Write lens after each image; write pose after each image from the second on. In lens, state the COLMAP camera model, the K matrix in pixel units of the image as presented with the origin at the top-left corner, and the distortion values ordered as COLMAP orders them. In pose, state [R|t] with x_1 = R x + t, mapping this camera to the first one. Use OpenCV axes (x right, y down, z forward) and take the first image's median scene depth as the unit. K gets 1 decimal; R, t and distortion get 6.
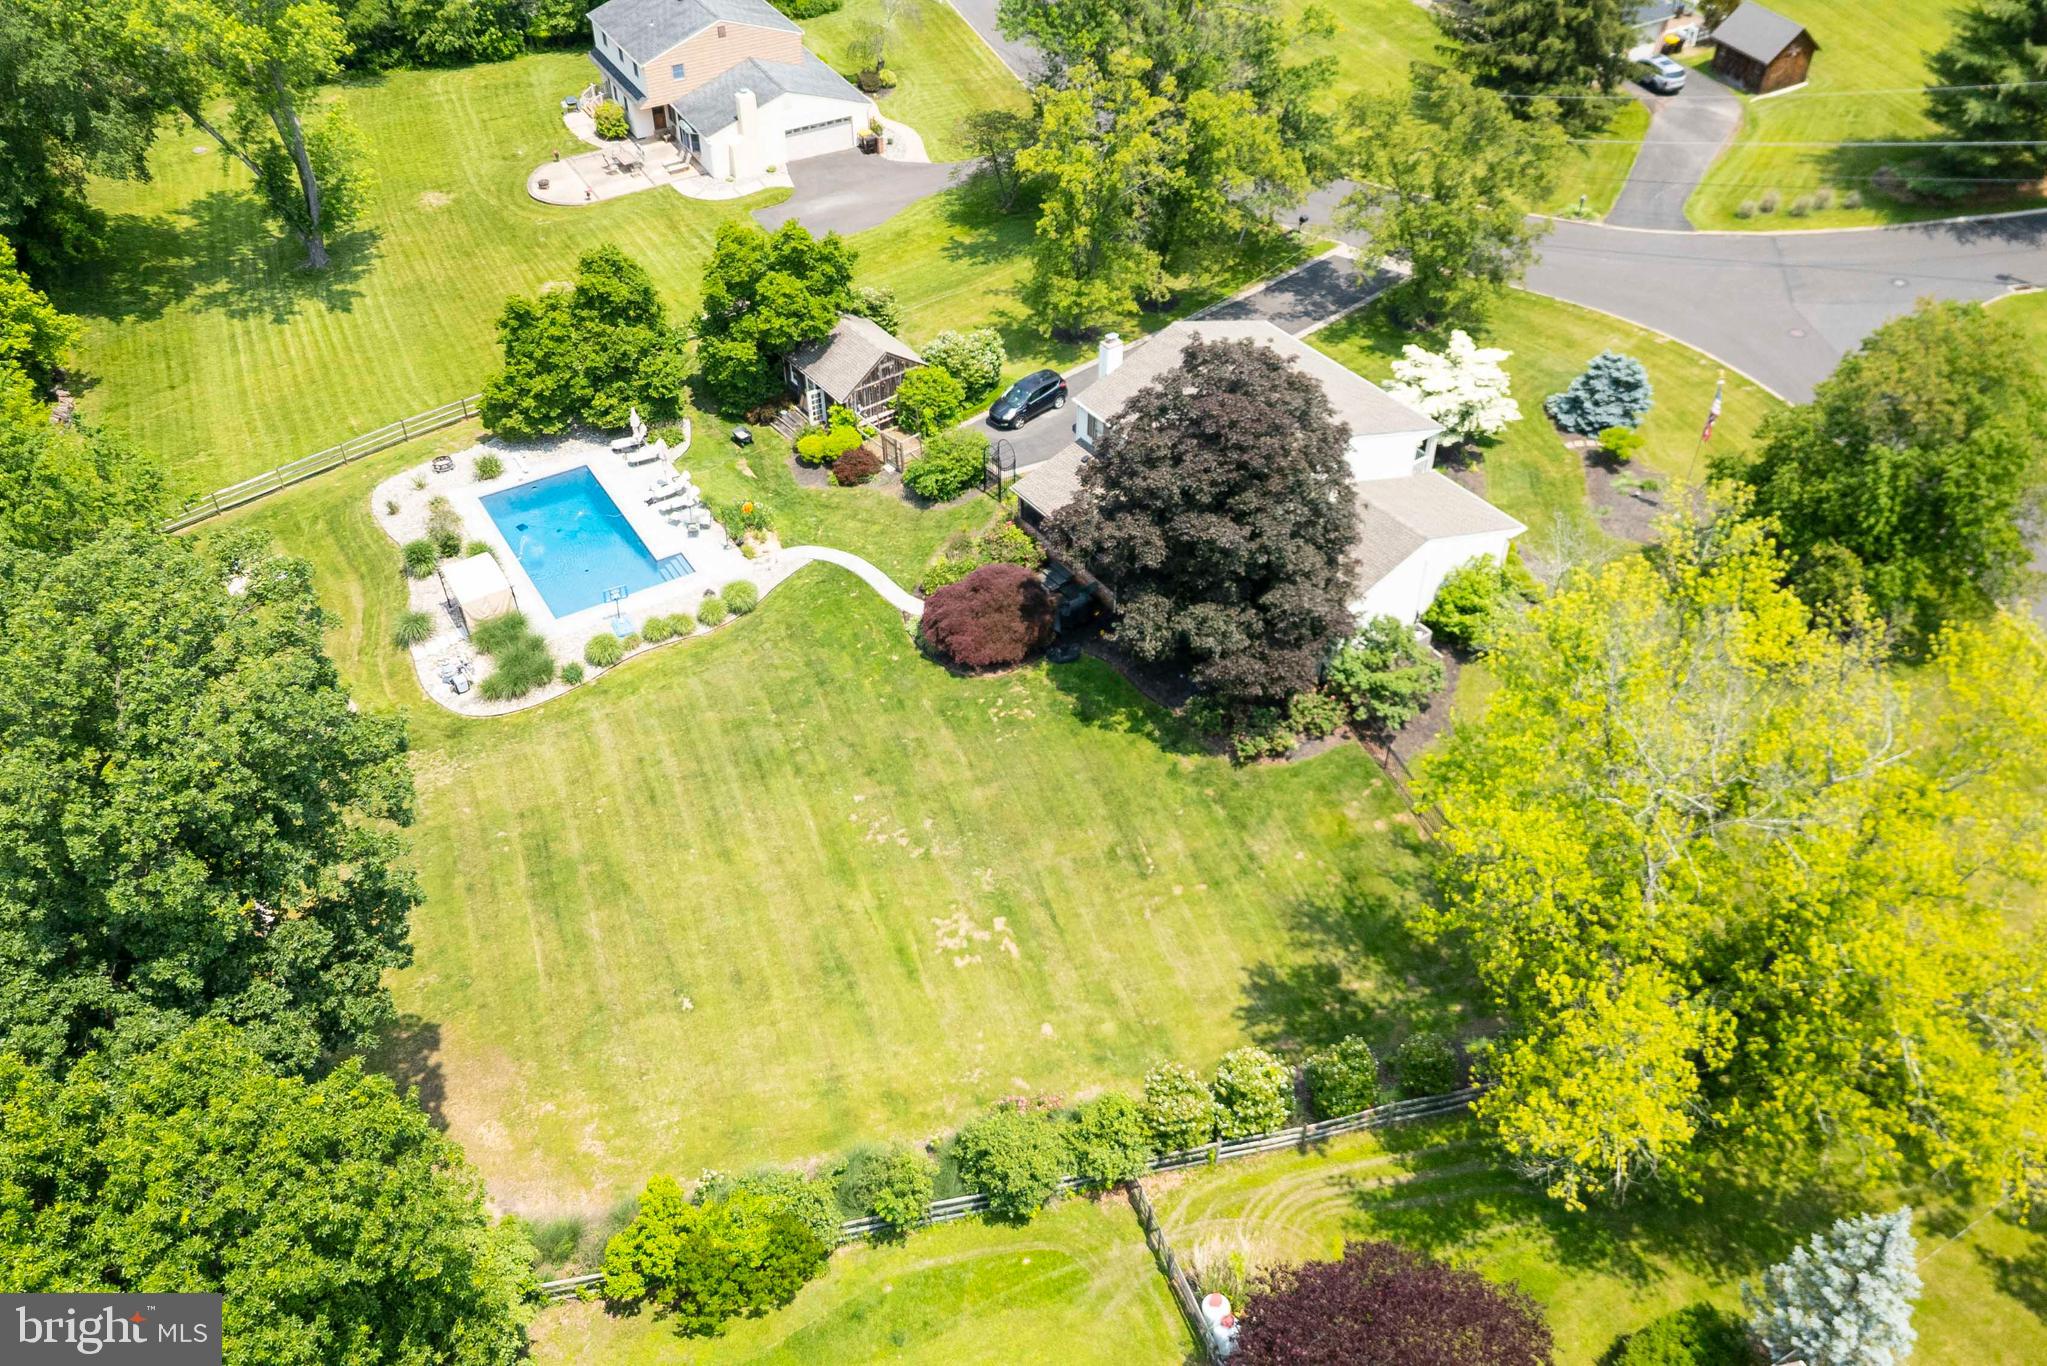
lens RADIAL K [[1710.1, 0, 1025.5], [0, 1710.1, 688.7], [0, 0, 1]] dist [0.072929, -0.093152]
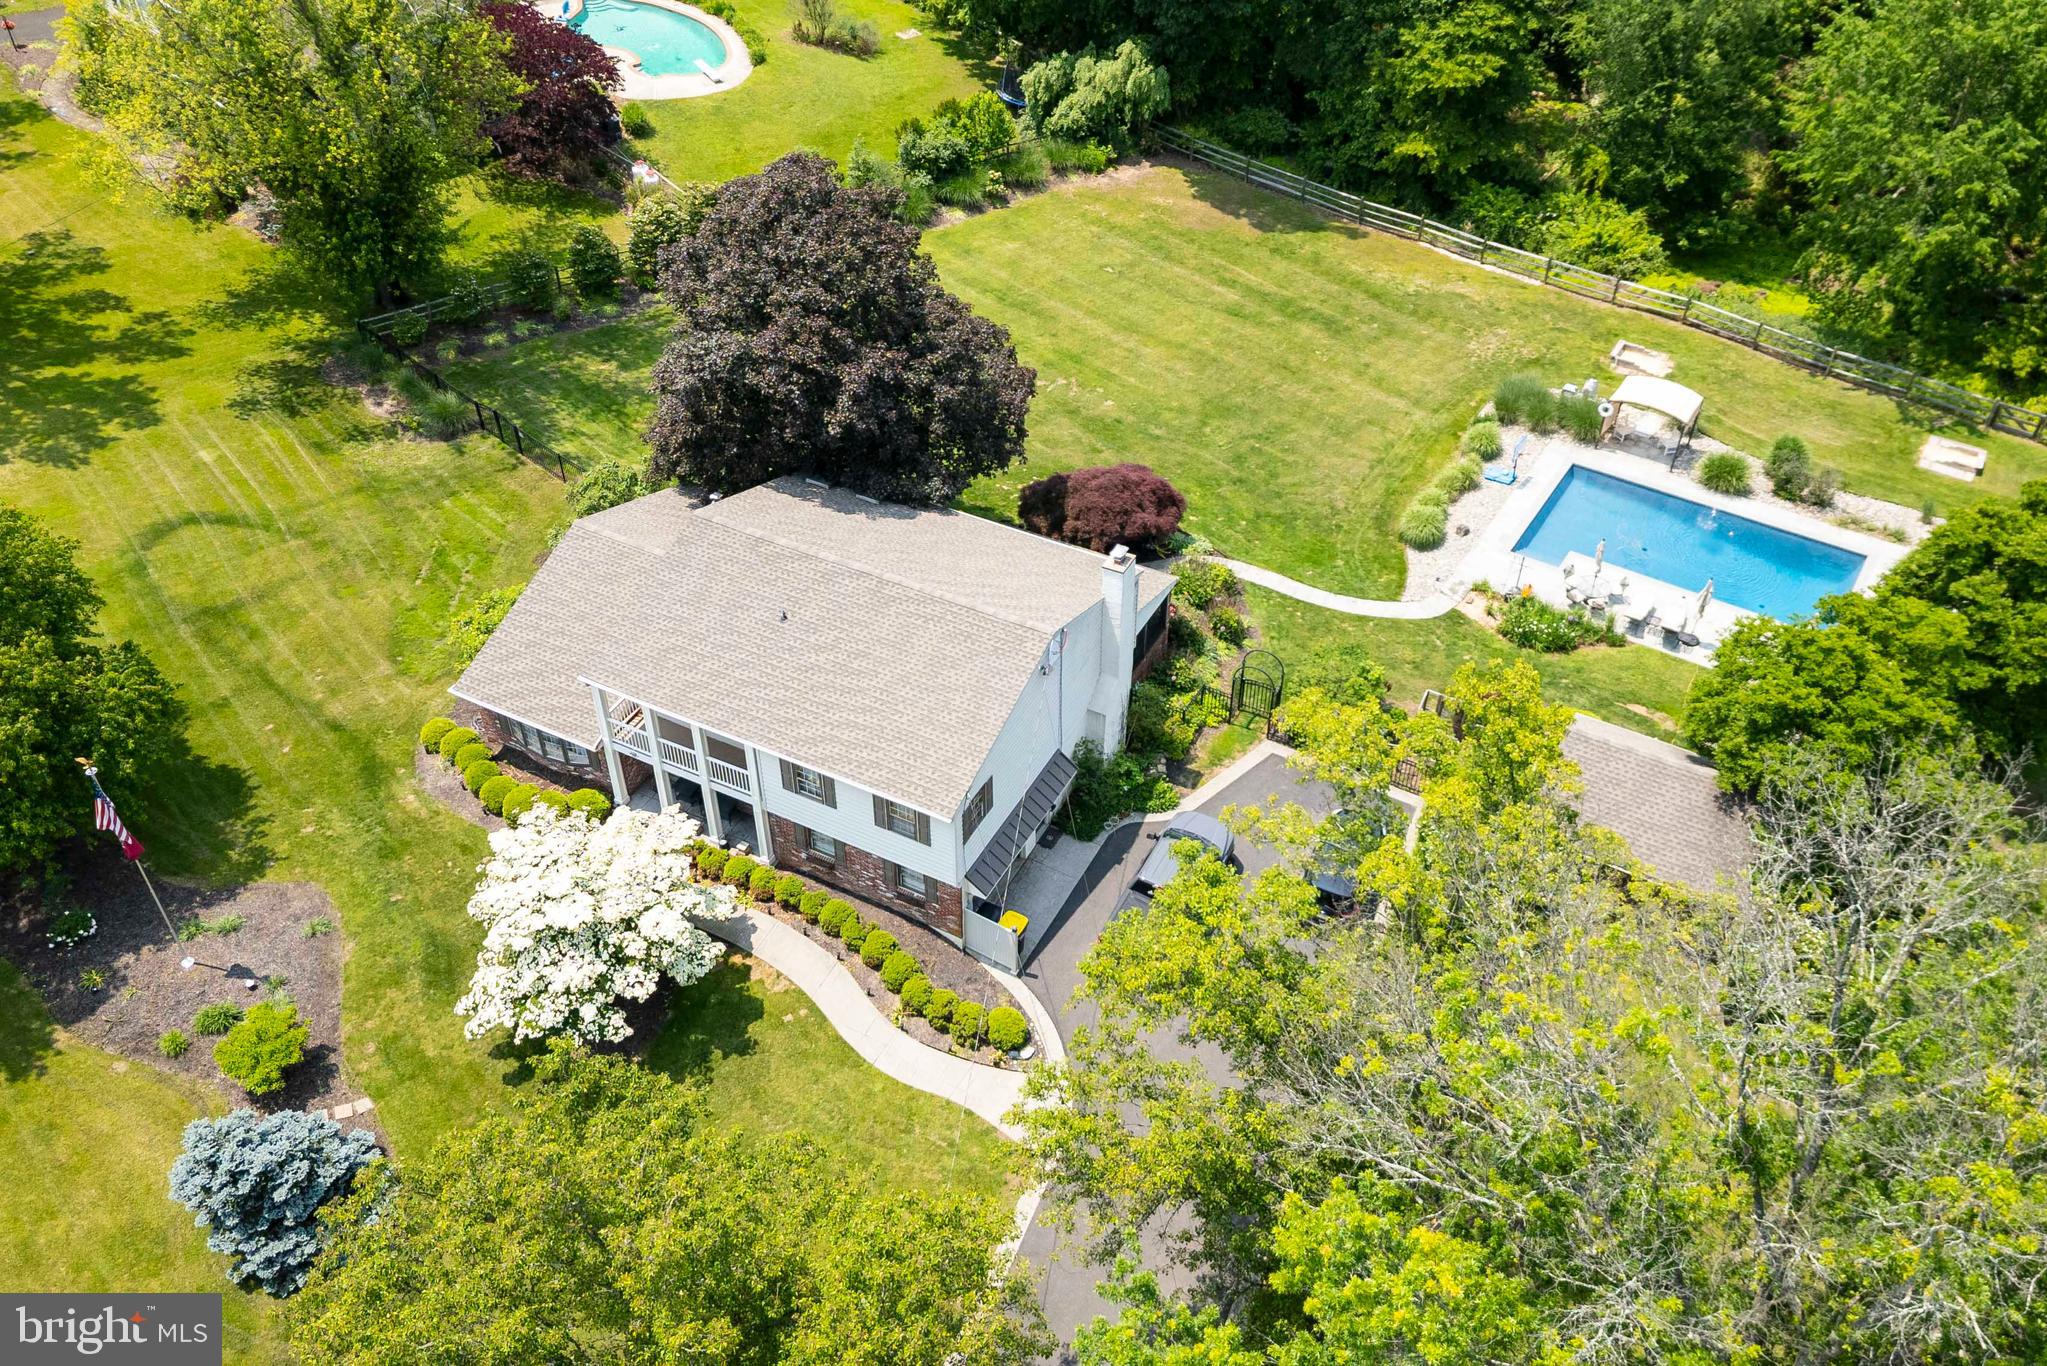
lens RADIAL K [[1710.1, 0, 1011.3], [0, 1710.1, 682.0], [0, 0, 1]] dist [0.072929, -0.093152]
pose [[-0.901956, 0.289235, -0.320654, 0.287894], [-0.284592, 0.160336, 0.945145, -0.745750], [0.324781, 0.943735, -0.062302, 1.037248]]
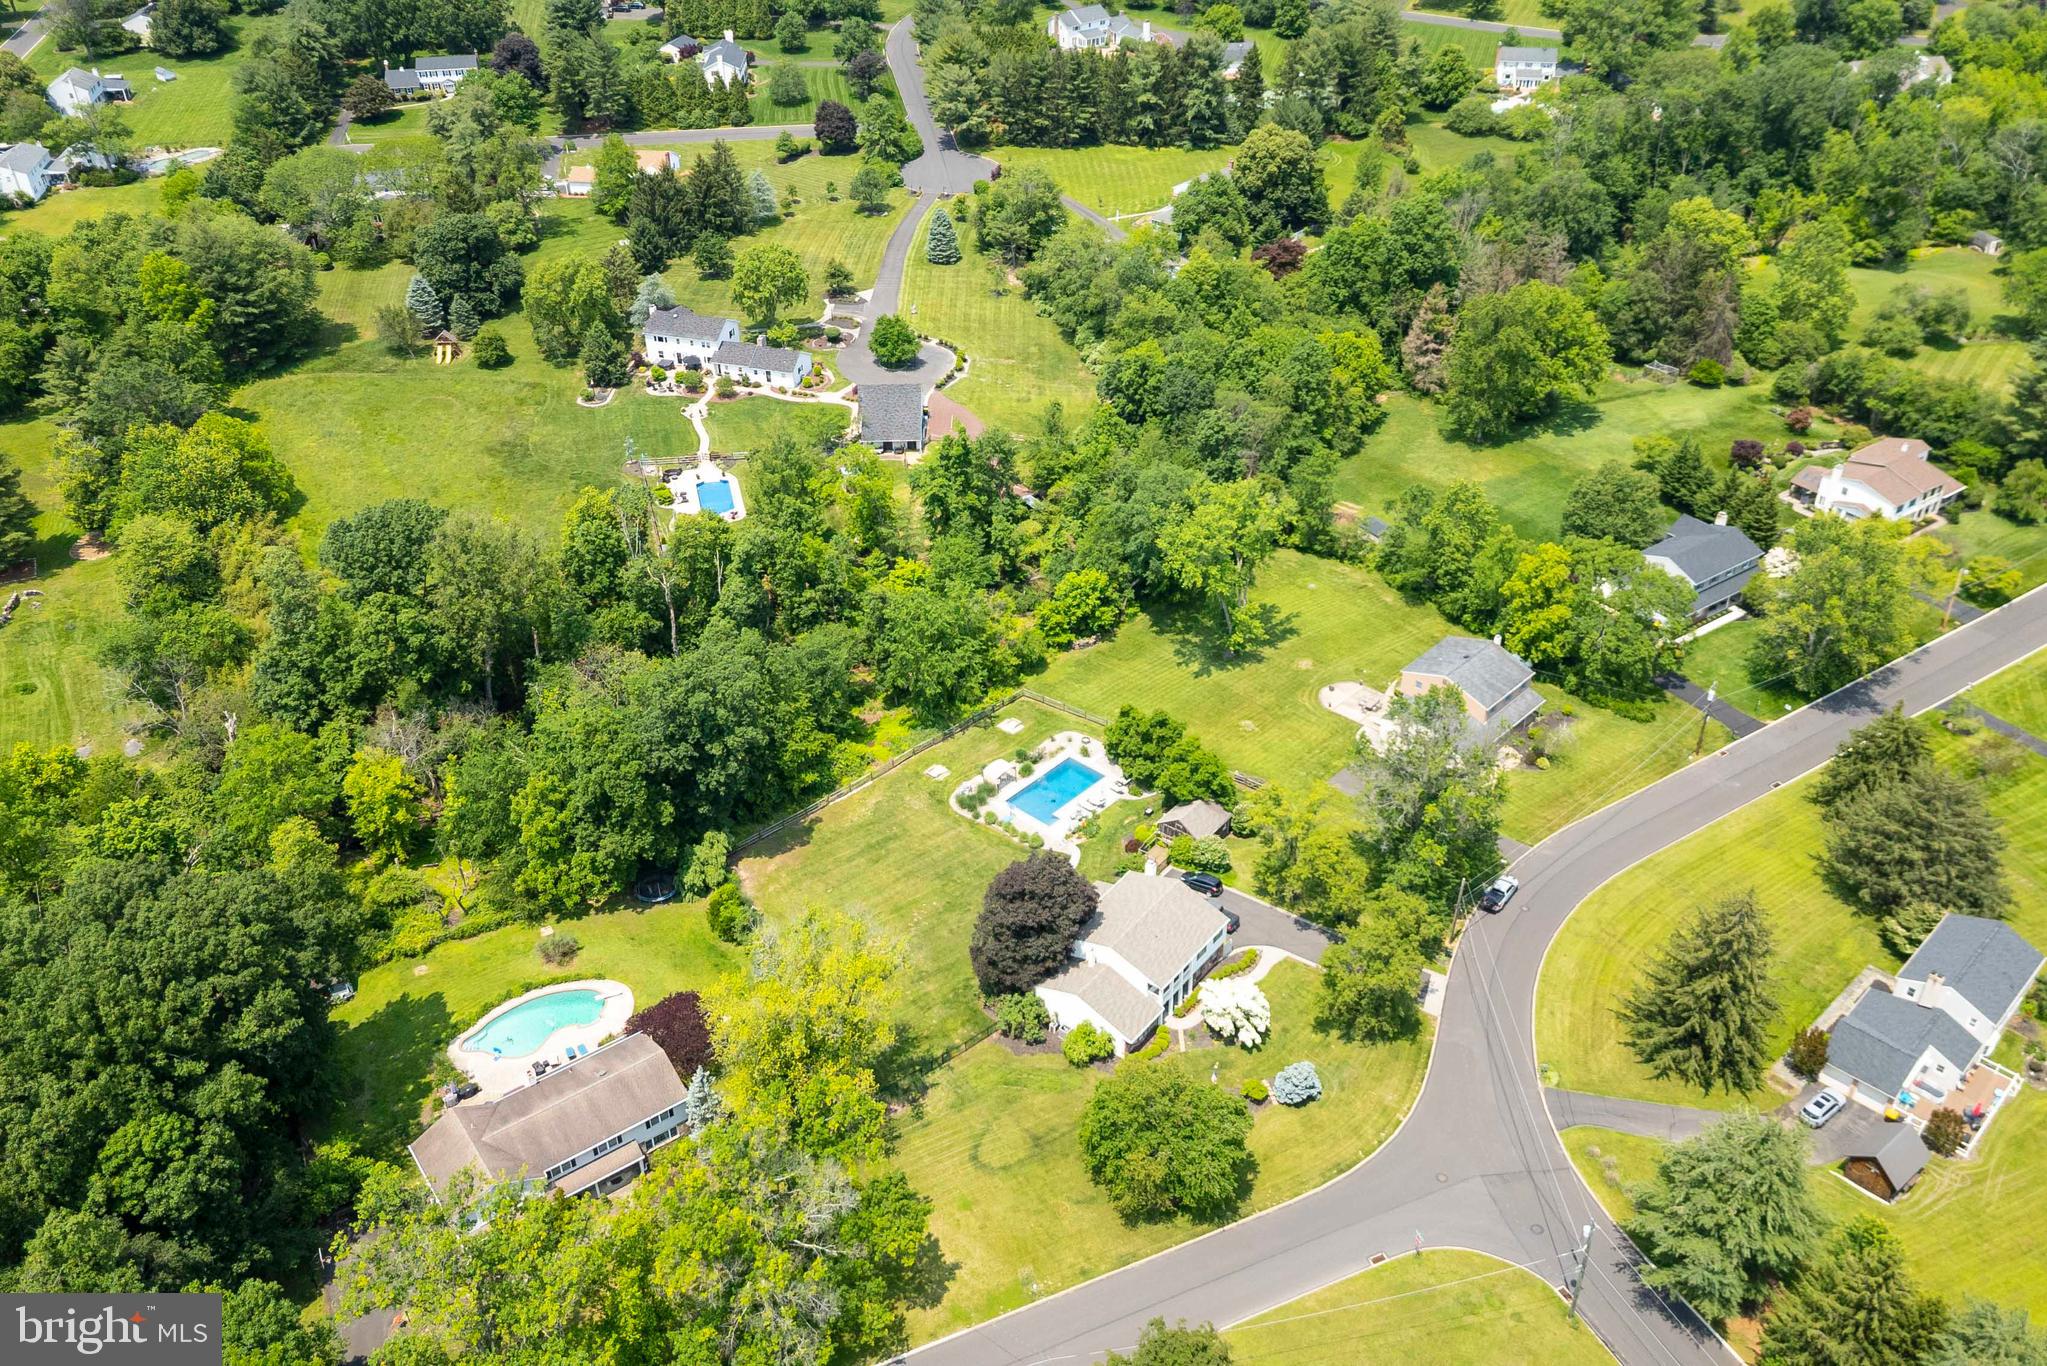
lens RADIAL K [[1710.1, 0, 1020.6], [0, 1710.1, 689.0], [0, 0, 1]] dist [0.072929, -0.093152]
pose [[0.272408, 0.548698, -0.790395, 1.561818], [-0.624894, 0.725528, 0.288299, -0.864977], [0.731643, 0.415378, 0.540518, -0.382976]]
